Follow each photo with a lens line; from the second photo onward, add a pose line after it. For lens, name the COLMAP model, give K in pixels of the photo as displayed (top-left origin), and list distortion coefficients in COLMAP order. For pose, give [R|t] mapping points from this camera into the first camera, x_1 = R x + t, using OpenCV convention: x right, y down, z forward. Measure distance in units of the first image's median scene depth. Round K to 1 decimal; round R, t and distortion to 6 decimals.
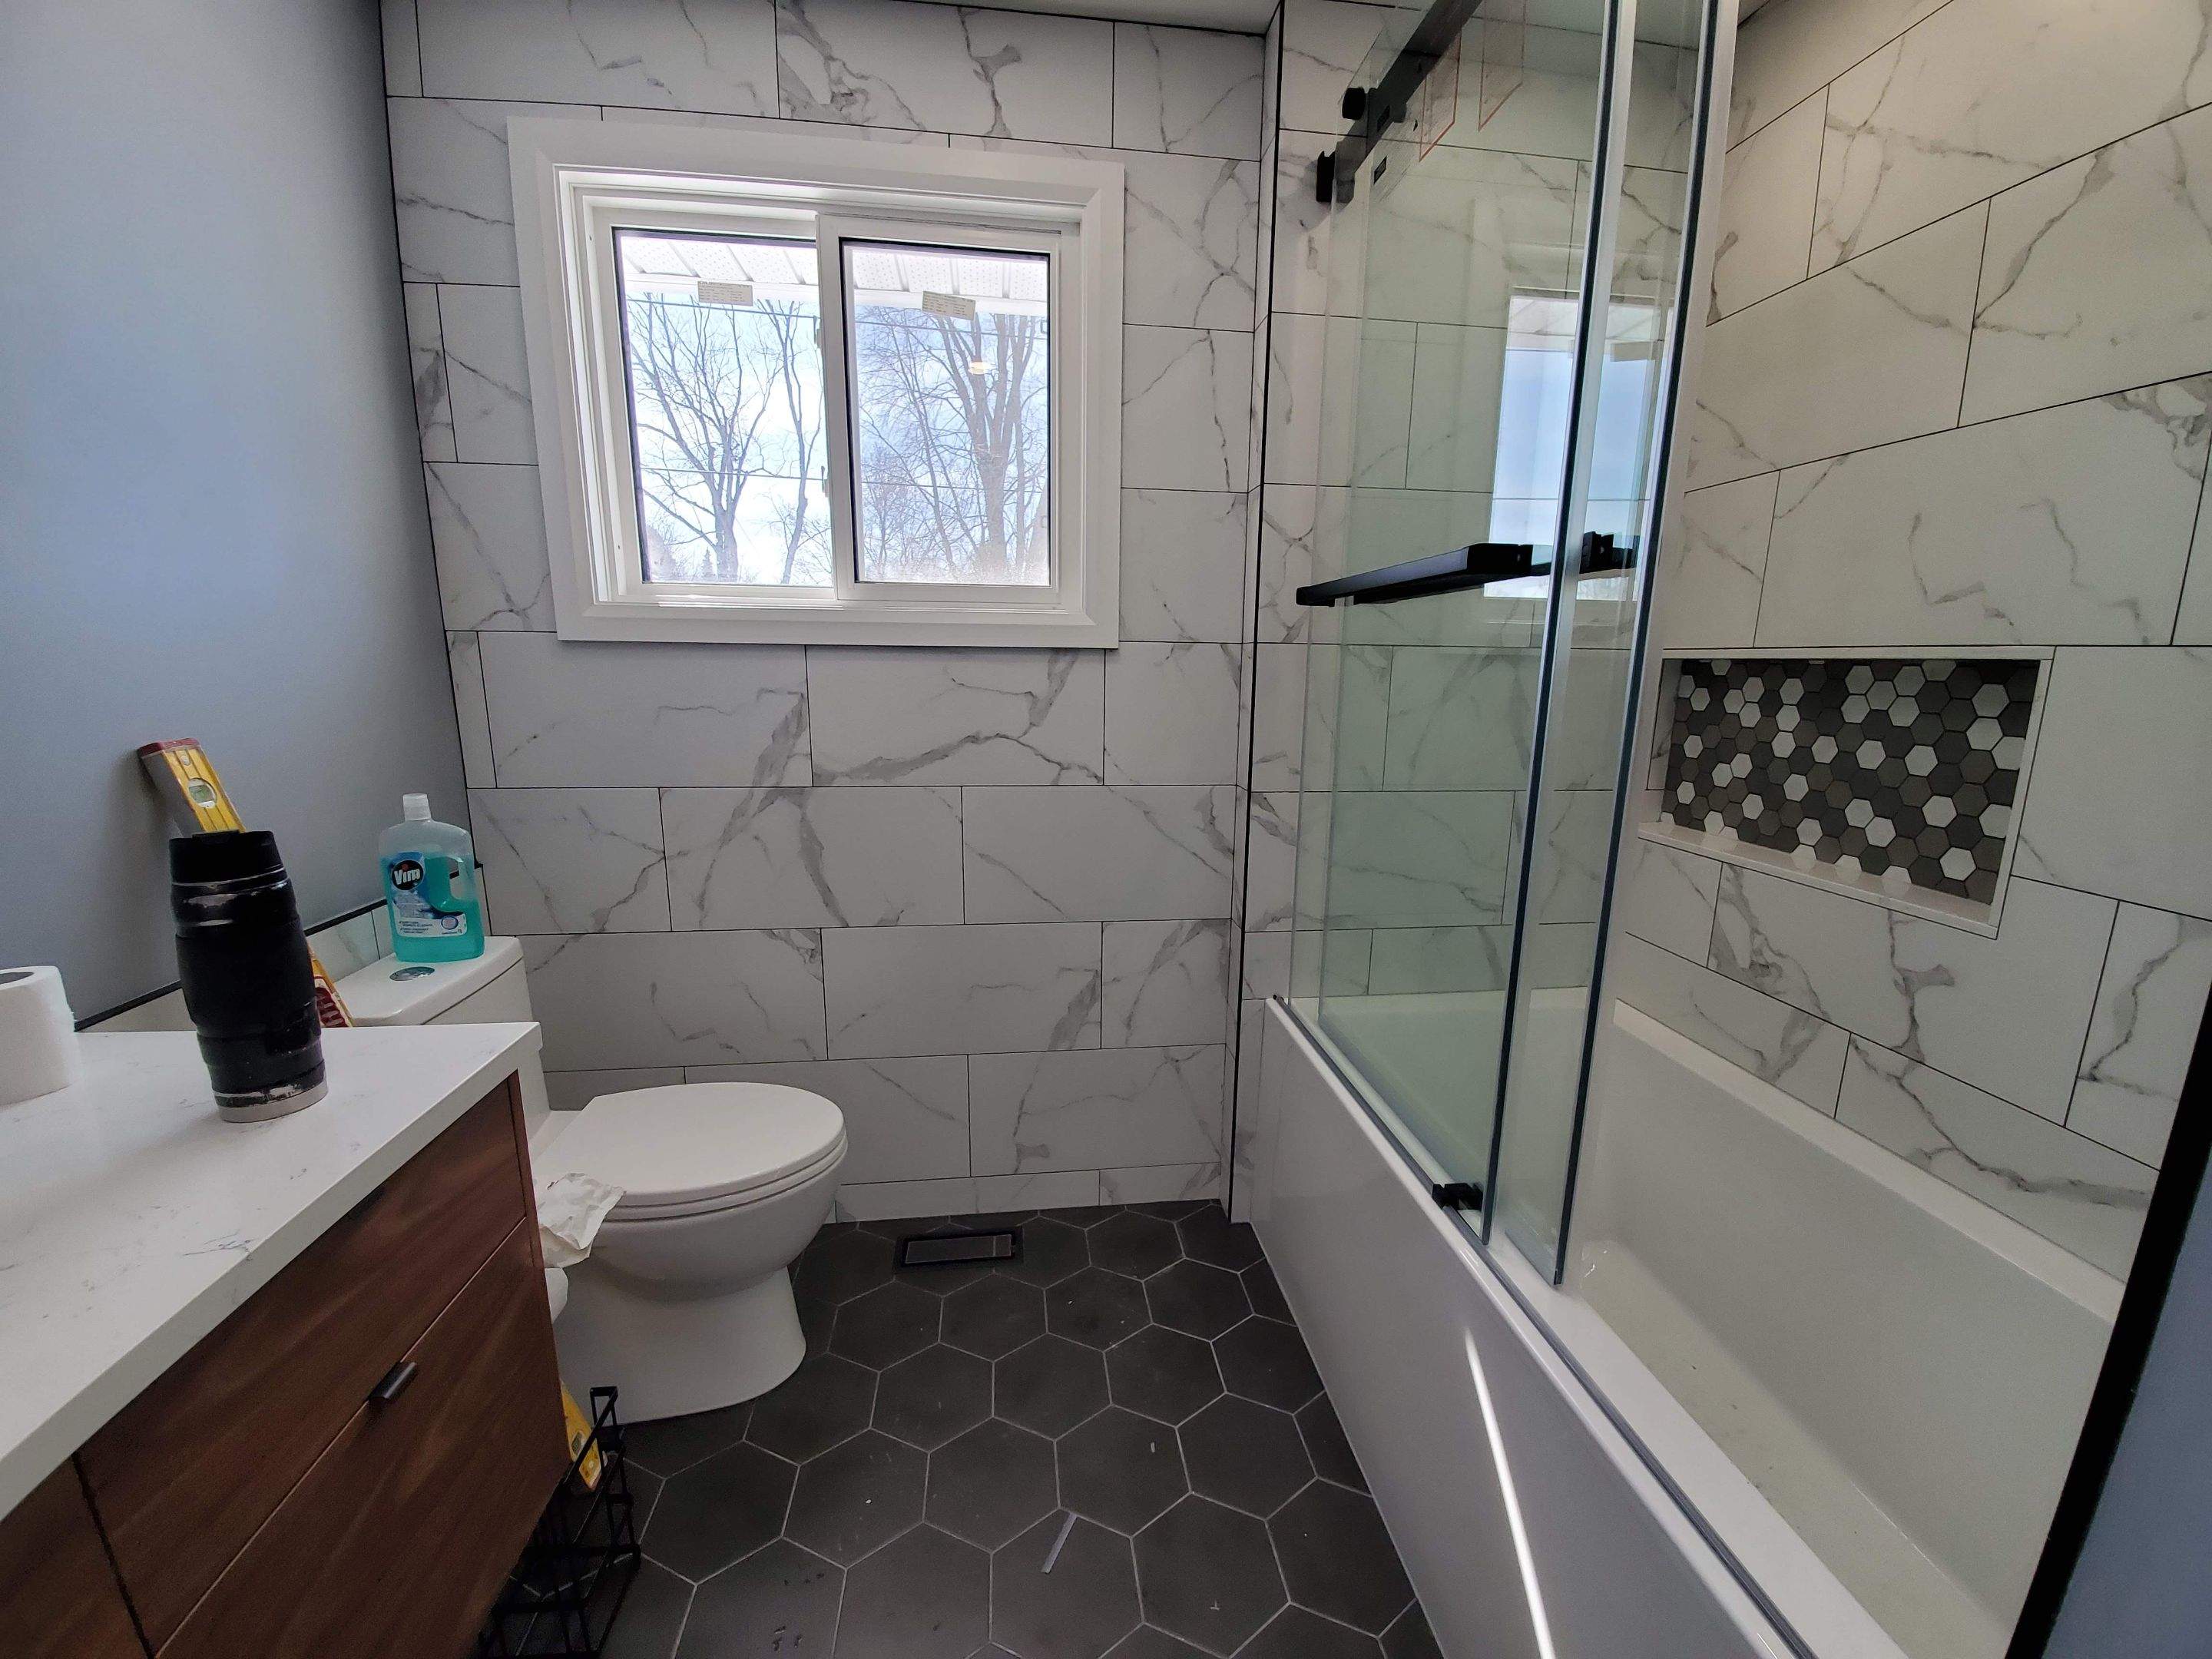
lens RADIAL K [[871.5, 0, 1117.3], [0, 871.5, 834.9], [0, 0, 1]] dist [0.006168, -0.013197]
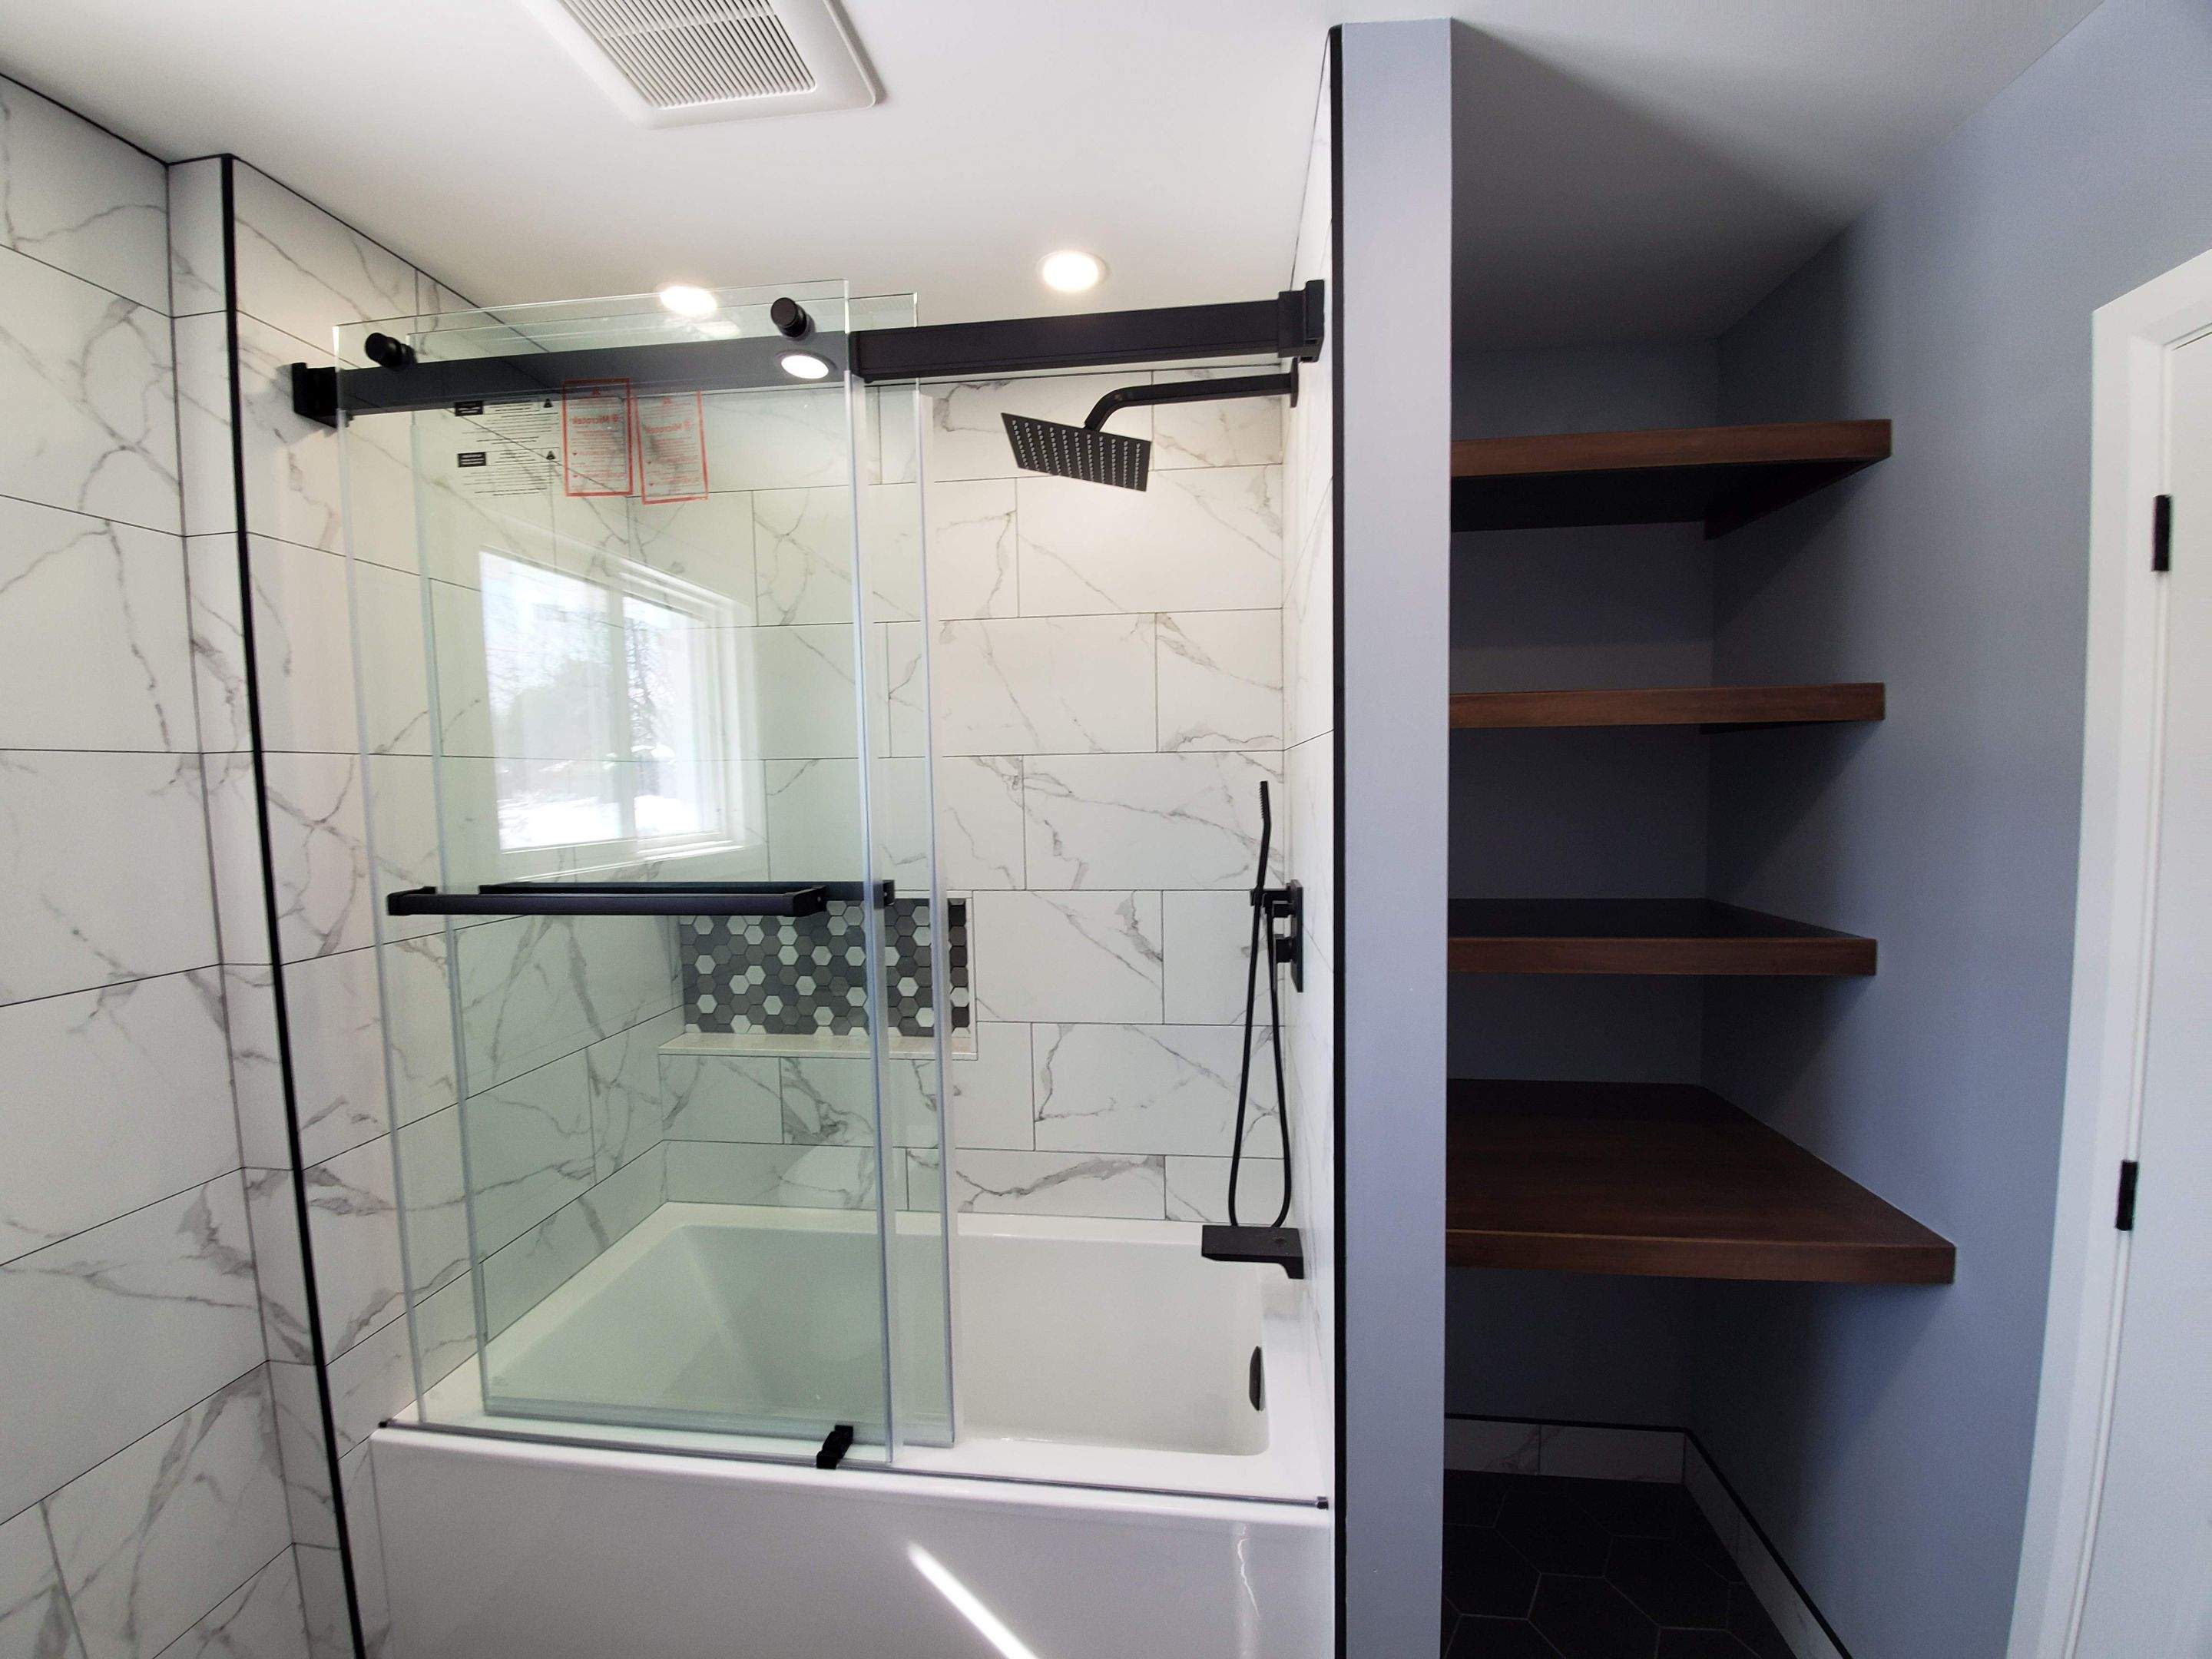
lens RADIAL K [[871.5, 0, 1119.1], [0, 871.5, 846.2], [0, 0, 1]] dist [0.006168, -0.013197]
pose [[0.233471, -0.090166, 0.968174, -0.385818], [0.211020, 0.976660, 0.040070, -0.217231], [-0.949190, 0.194949, 0.247048, 0.174434]]
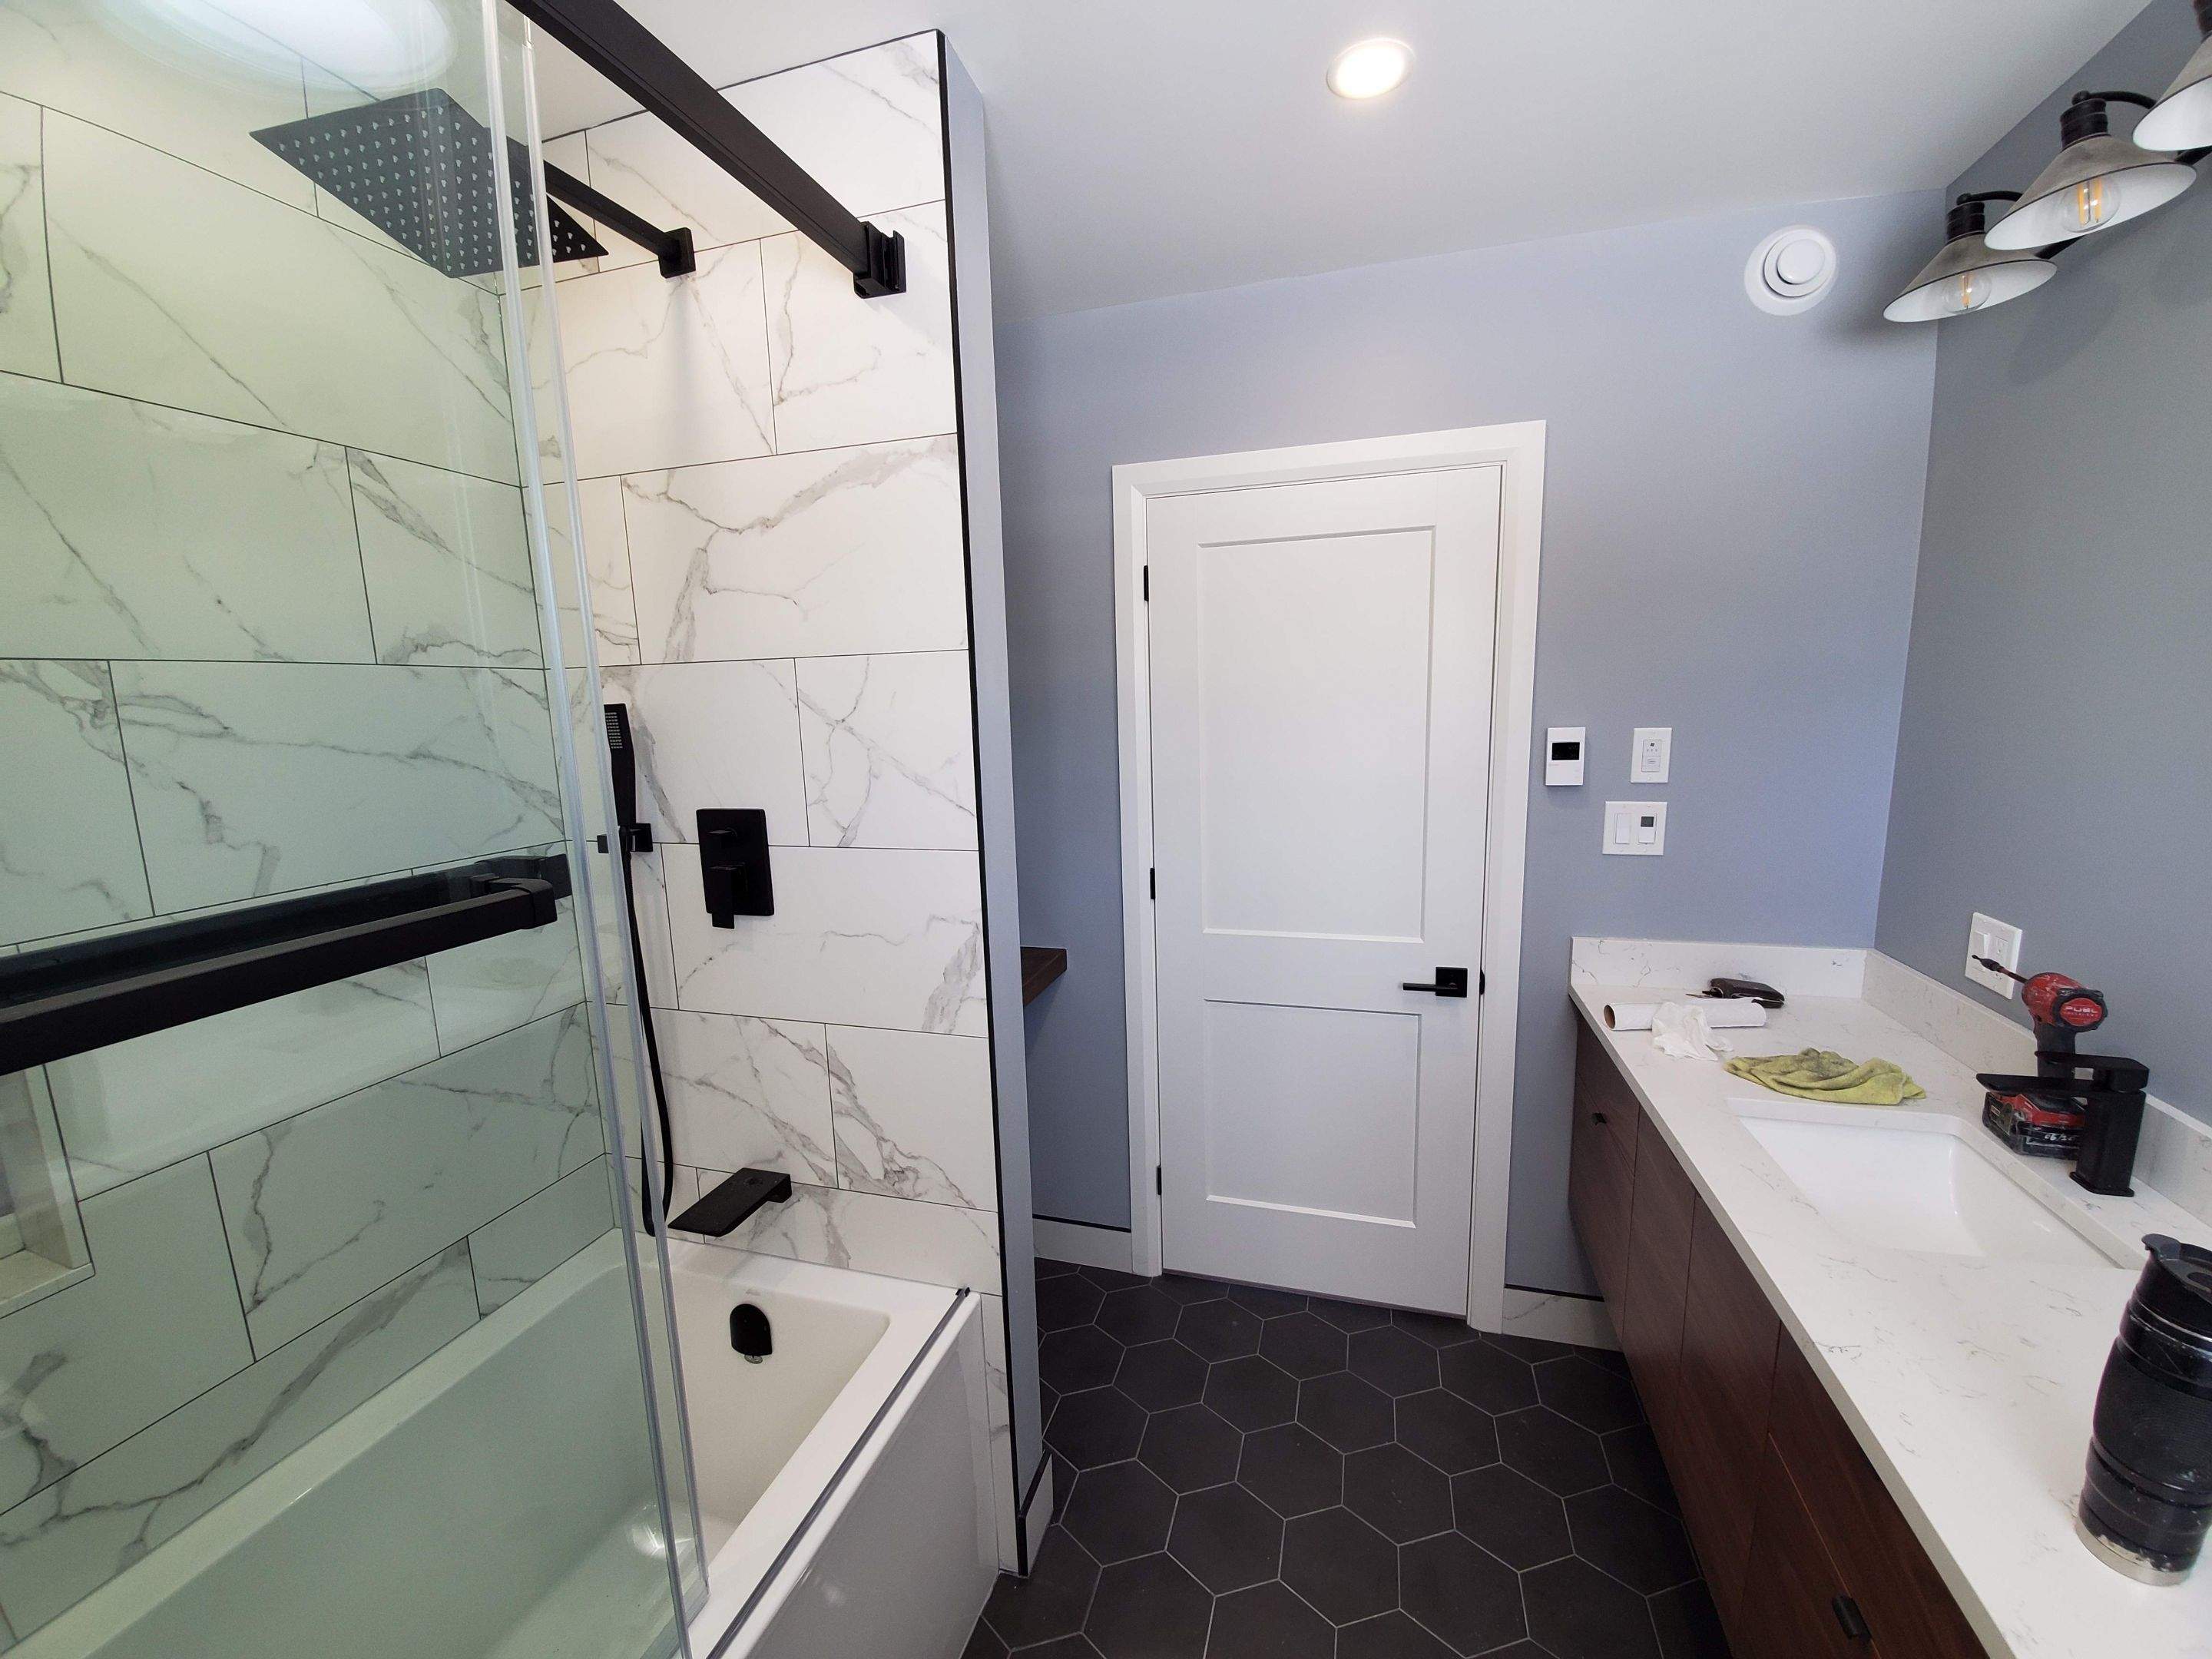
lens RADIAL K [[871.5, 0, 1121.1], [0, 871.5, 843.9], [0, 0, 1]] dist [0.006168, -0.013197]
pose [[-0.918627, -0.053100, 0.391541, -0.147074], [0.093217, 0.933833, 0.345349, -0.339437], [-0.383972, 0.353745, -0.852895, 0.860217]]
